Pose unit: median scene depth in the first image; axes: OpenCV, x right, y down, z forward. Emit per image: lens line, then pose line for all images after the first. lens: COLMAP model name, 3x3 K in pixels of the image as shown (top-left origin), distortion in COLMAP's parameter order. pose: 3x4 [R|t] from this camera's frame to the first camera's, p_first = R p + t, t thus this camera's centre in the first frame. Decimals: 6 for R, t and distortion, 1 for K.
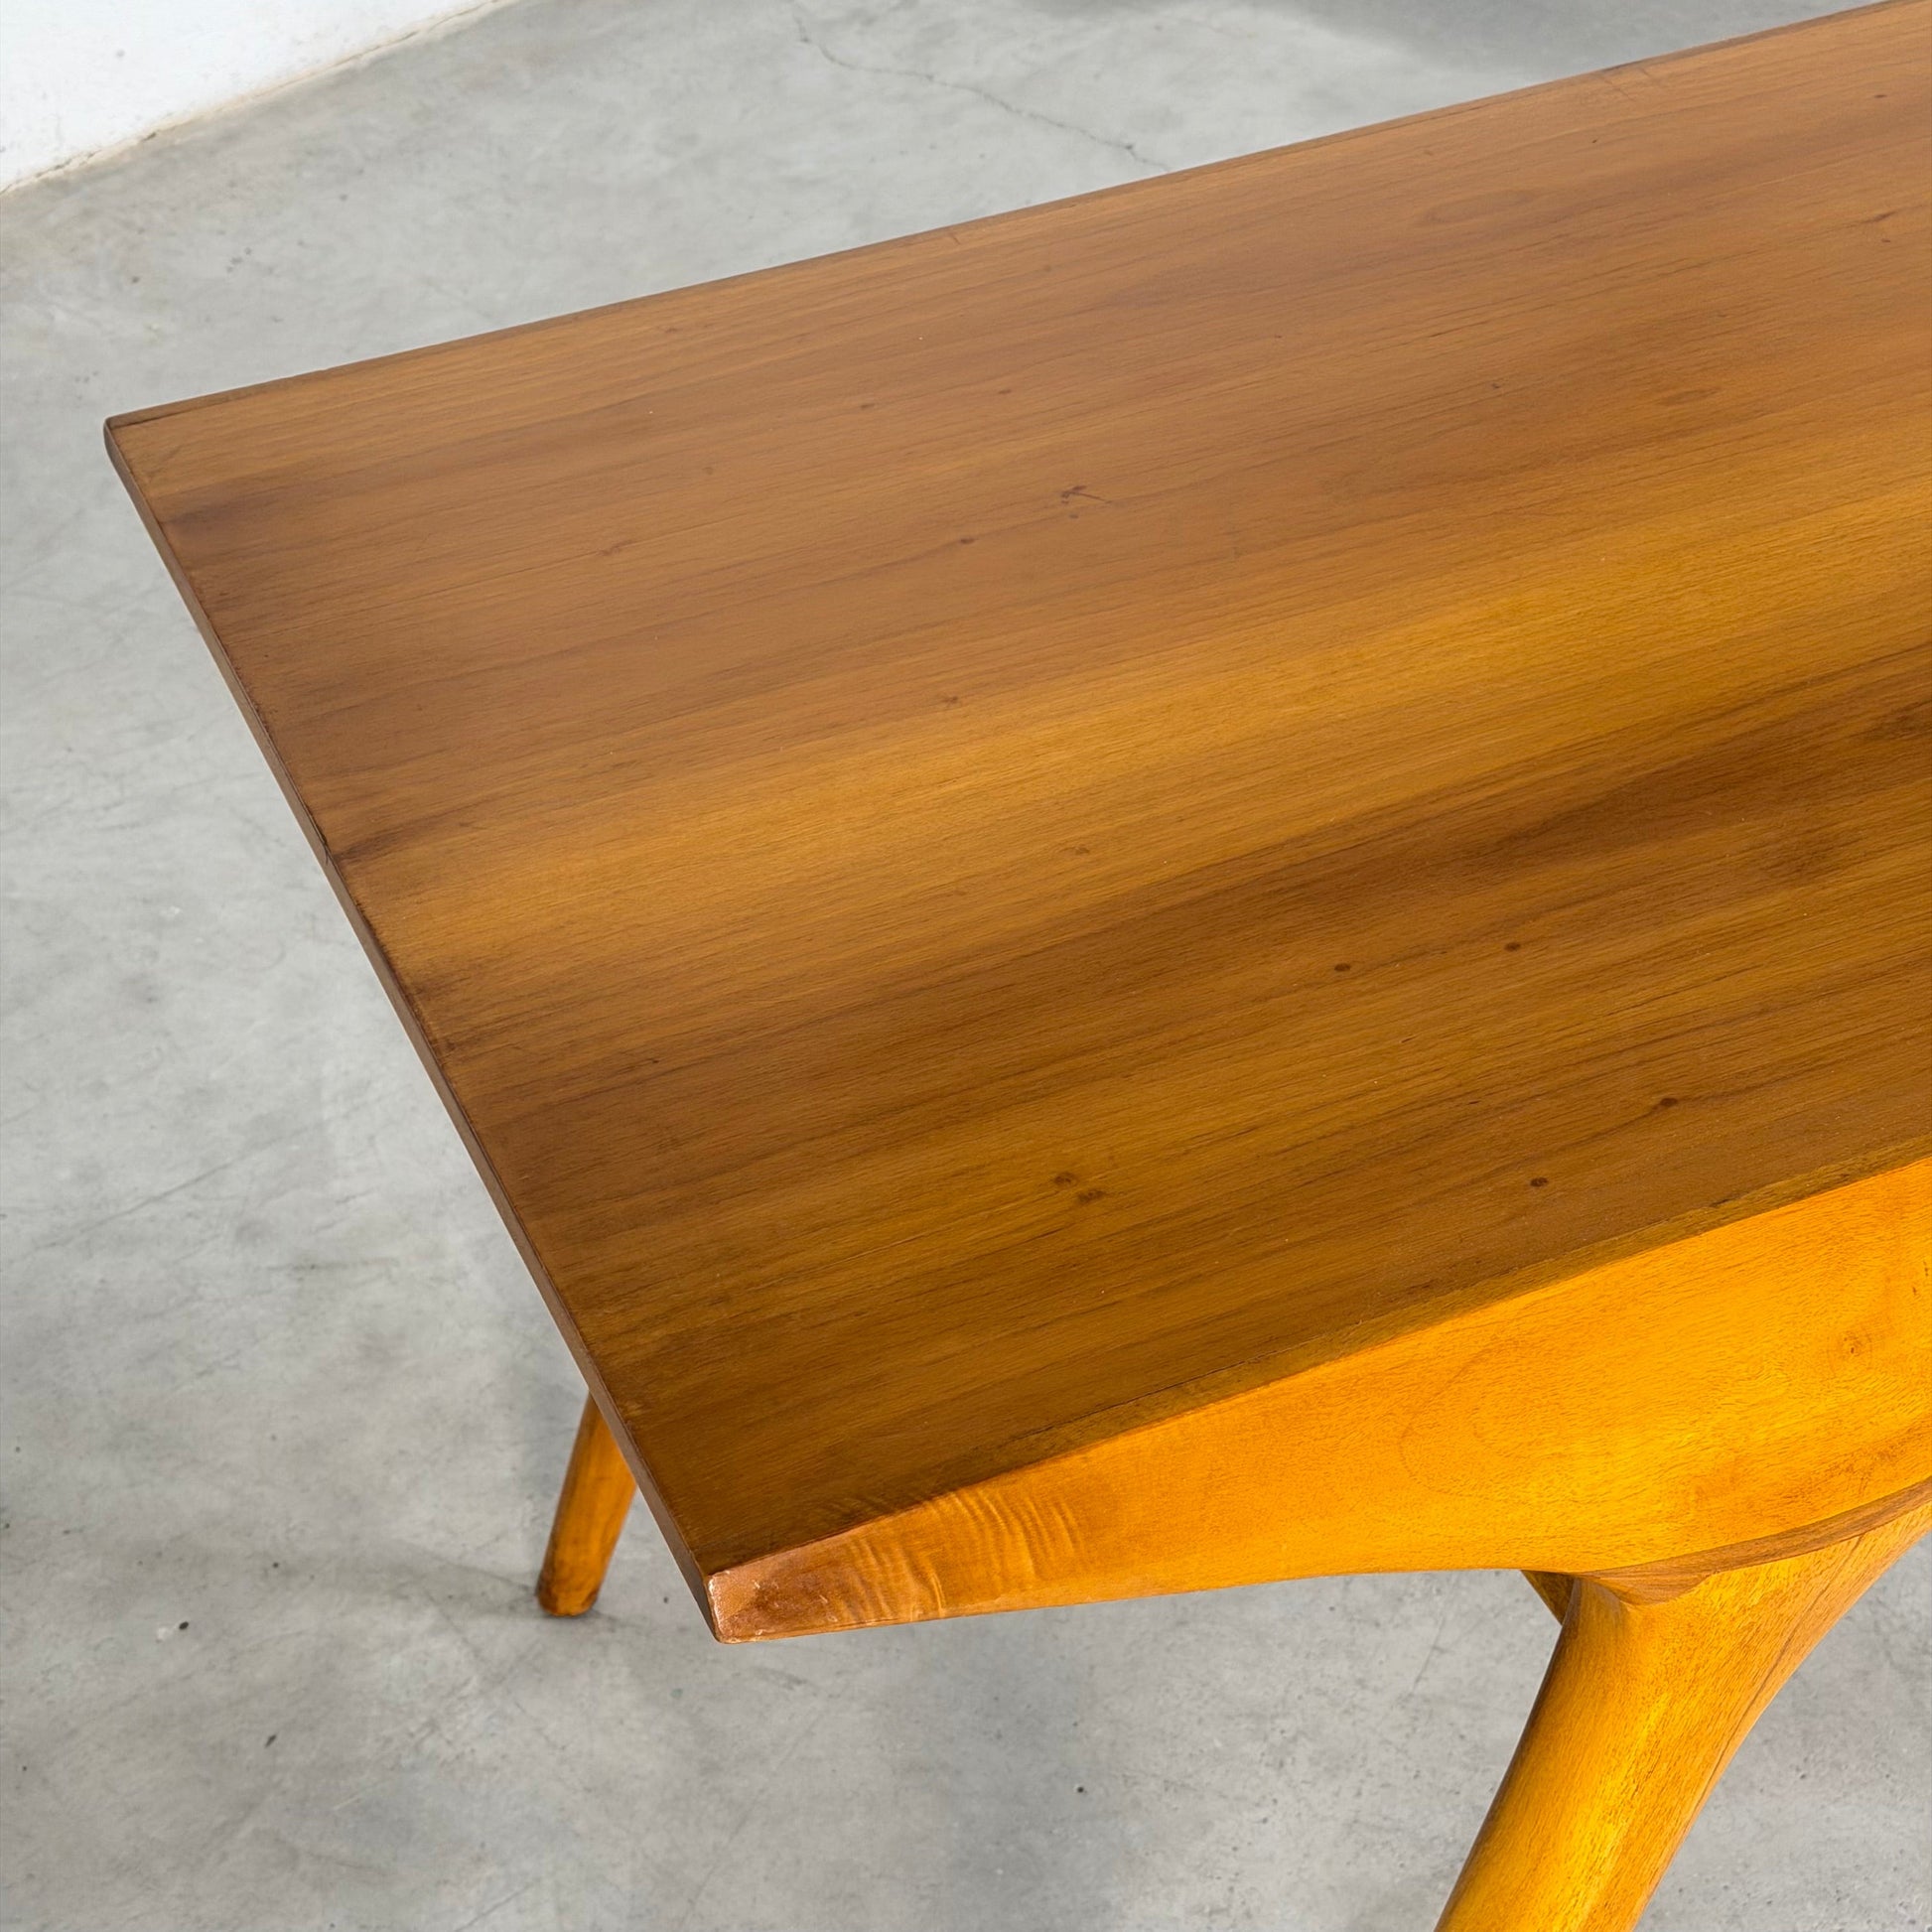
lens RADIAL K [[3658.5, 0, 991.3], [0, 3658.5, 966.0], [0, 0, 1]] dist [0.148573, -0.094157]
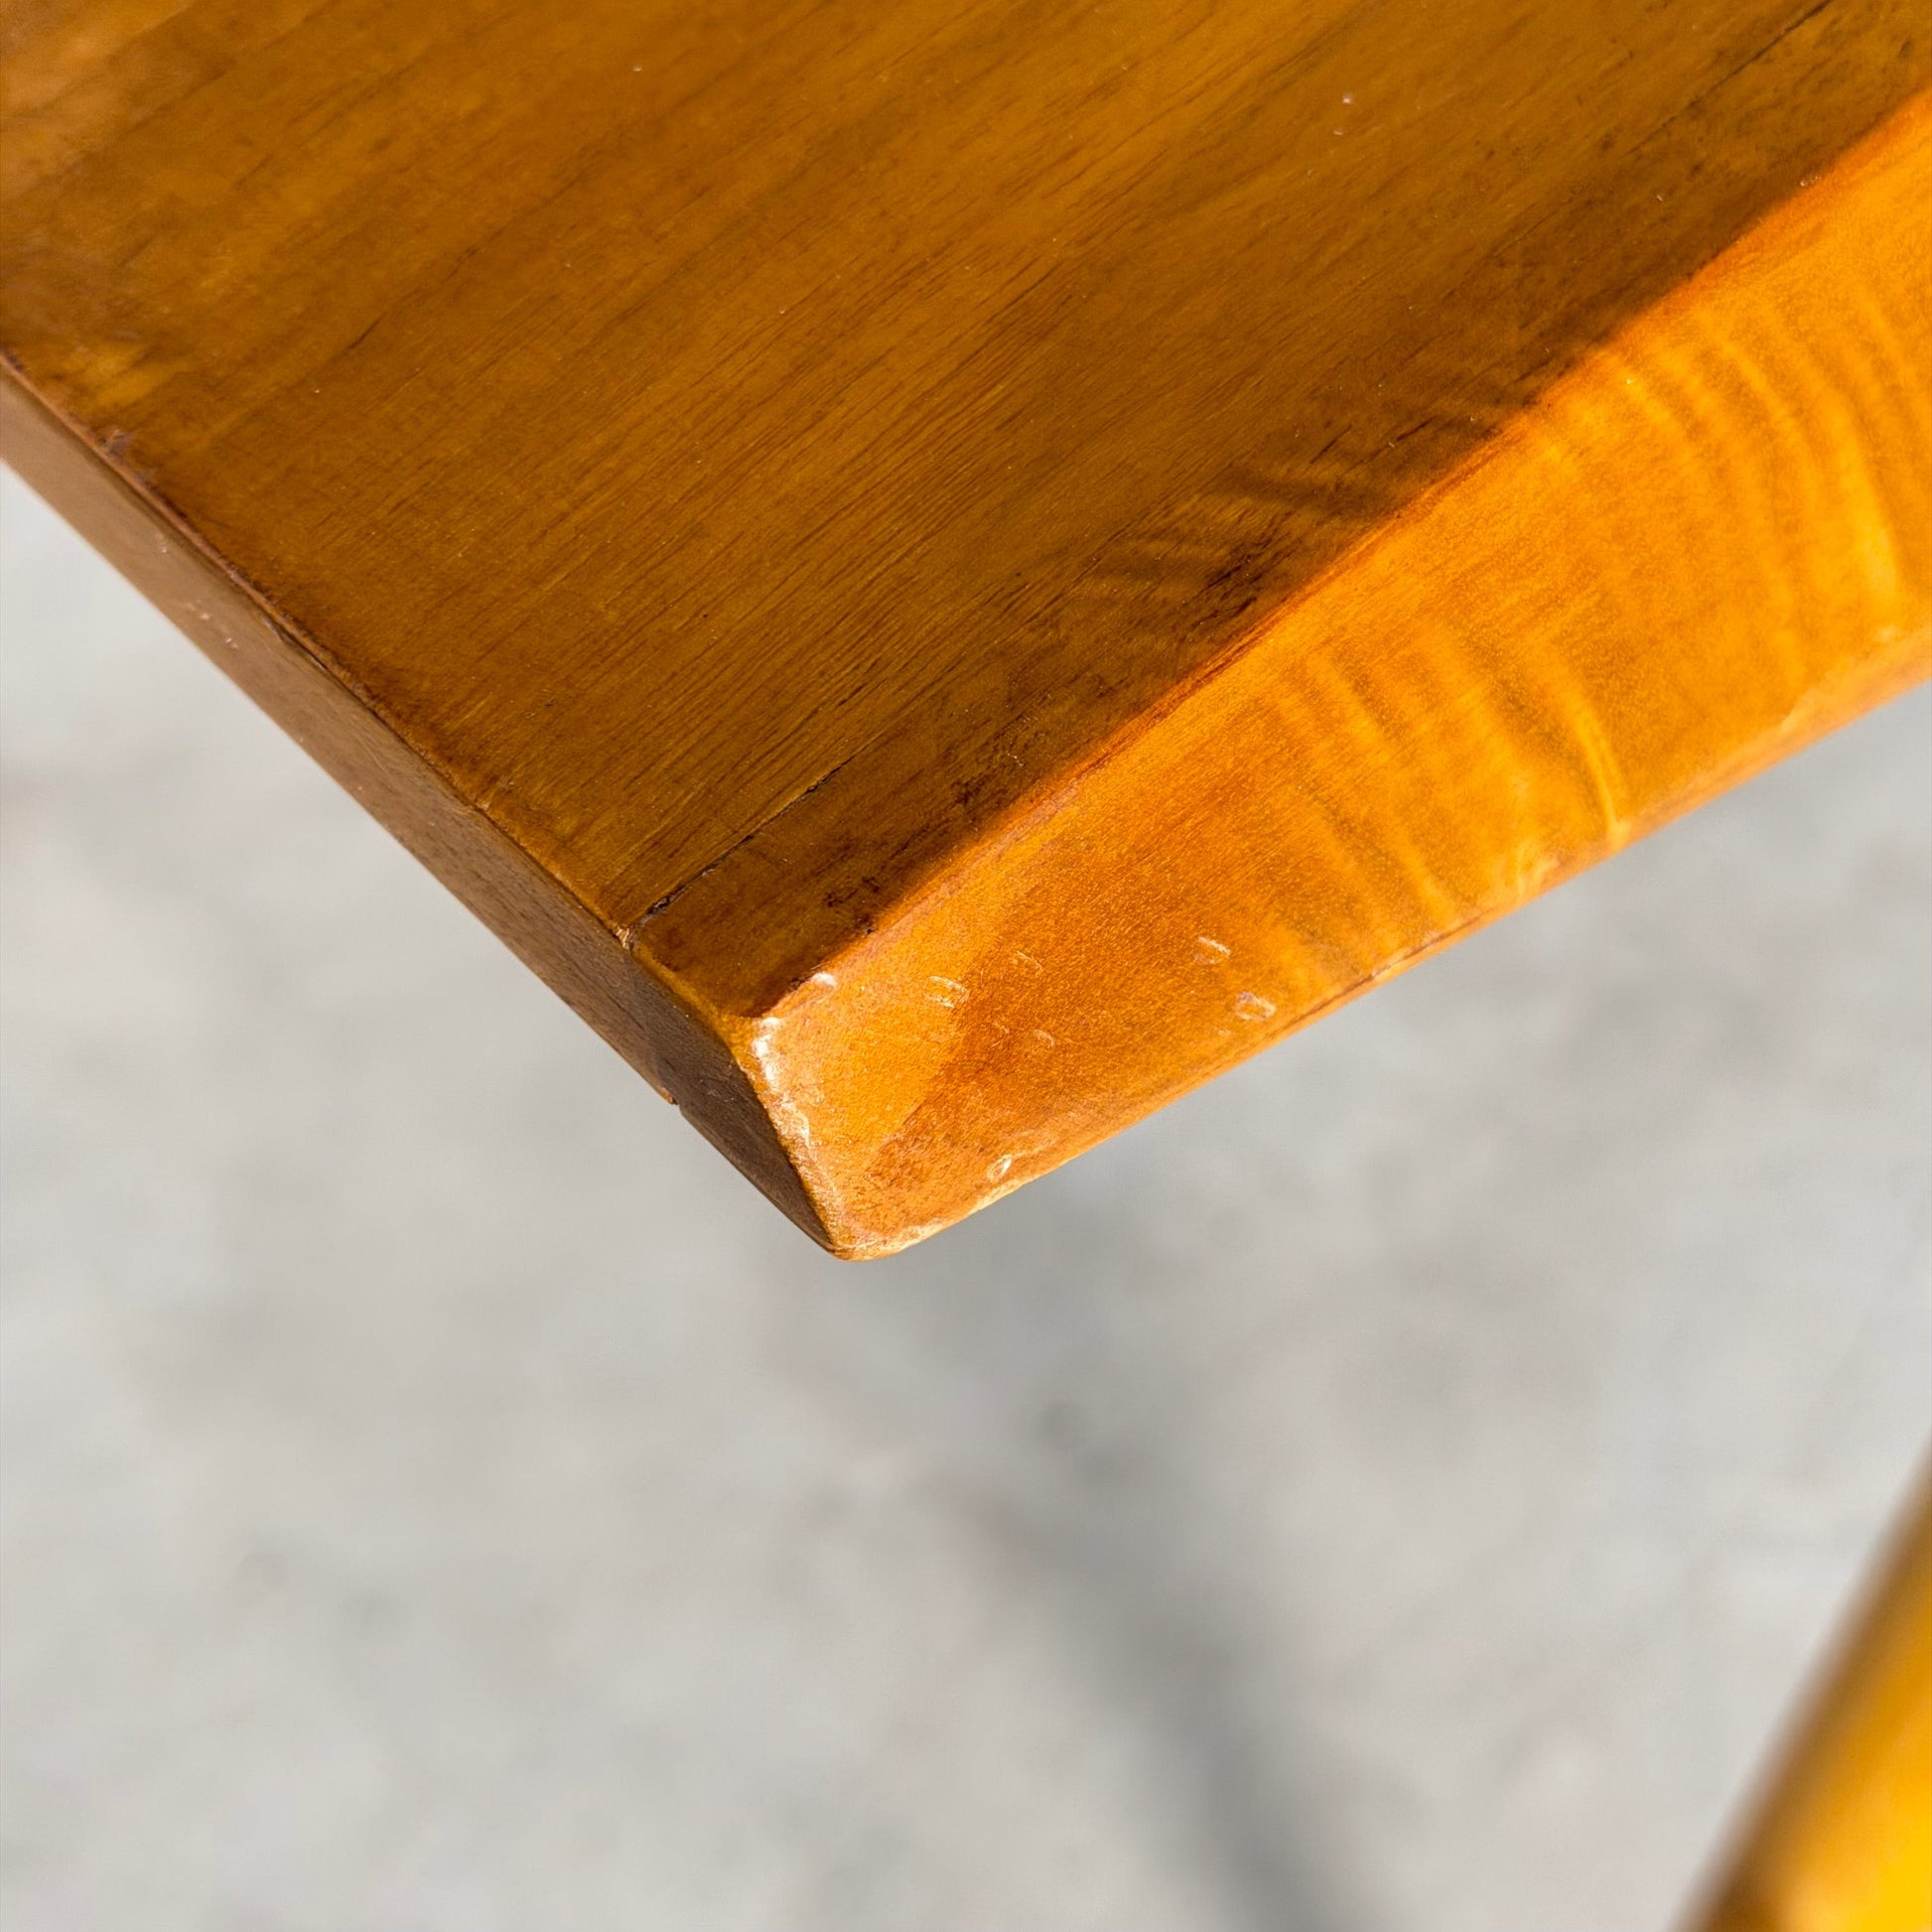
lens RADIAL K [[3665.0, 0, 973.5], [0, 3665.0, 944.9], [0, 0, 1]] dist [0.175052, -0.302766]
pose [[0.947048, -0.289240, 0.139431, -0.091138], [0.233373, 0.918292, 0.319808, 0.094345], [-0.220539, -0.270334, 0.937167, 0.781384]]
